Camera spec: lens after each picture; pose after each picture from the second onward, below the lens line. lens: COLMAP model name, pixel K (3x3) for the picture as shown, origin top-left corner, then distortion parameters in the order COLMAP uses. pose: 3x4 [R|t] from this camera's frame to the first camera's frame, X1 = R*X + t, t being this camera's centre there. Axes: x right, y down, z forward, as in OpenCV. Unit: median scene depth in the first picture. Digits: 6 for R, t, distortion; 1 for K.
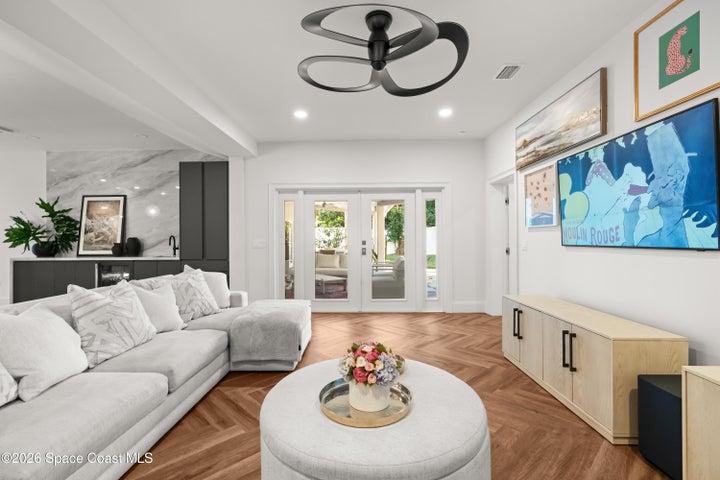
lens RADIAL K [[337.6, 0, 360.0], [0, 337.6, 240.0], [0, 0, 1]] dist [-0.003985, 0.000101]
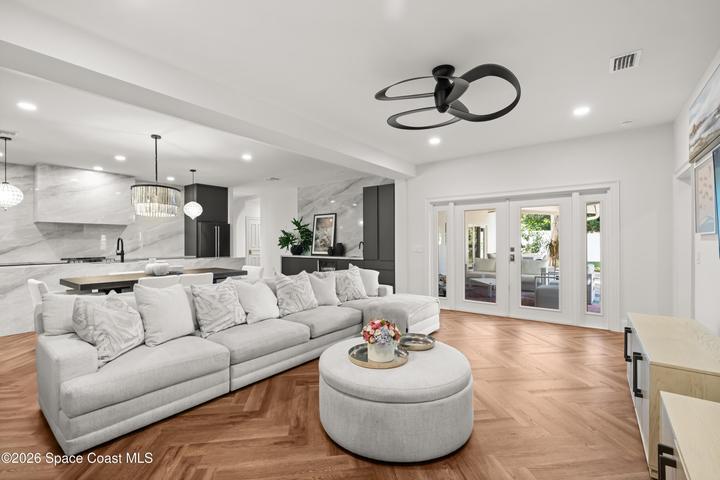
lens RADIAL K [[327.3, 0, 357.9], [0, 327.3, 249.3], [0, 0, 1]] dist [-0.001411, -0.000012]
pose [[0.802594, 0.016827, -0.596288, 0.229866], [-0.005243, 0.999762, 0.021156, -0.011104], [0.596502, -0.013853, 0.802492, -0.068171]]
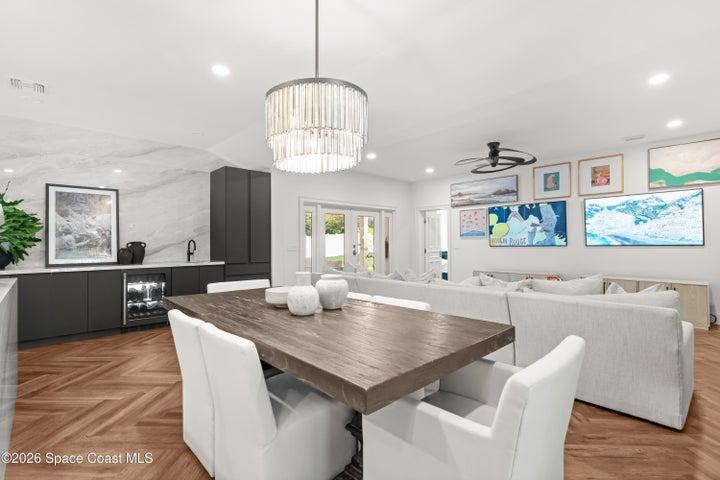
lens RADIAL K [[337.6, 0, 360.0], [0, 337.6, 240.0], [0, 0, 1]] dist [-0.003985, 0.000101]
pose [[0.717911, 0.009378, 0.696072, -0.926346], [0.005371, 0.999805, -0.019009, 0.008105], [-0.696115, 0.017385, 0.717720, 0.007782]]
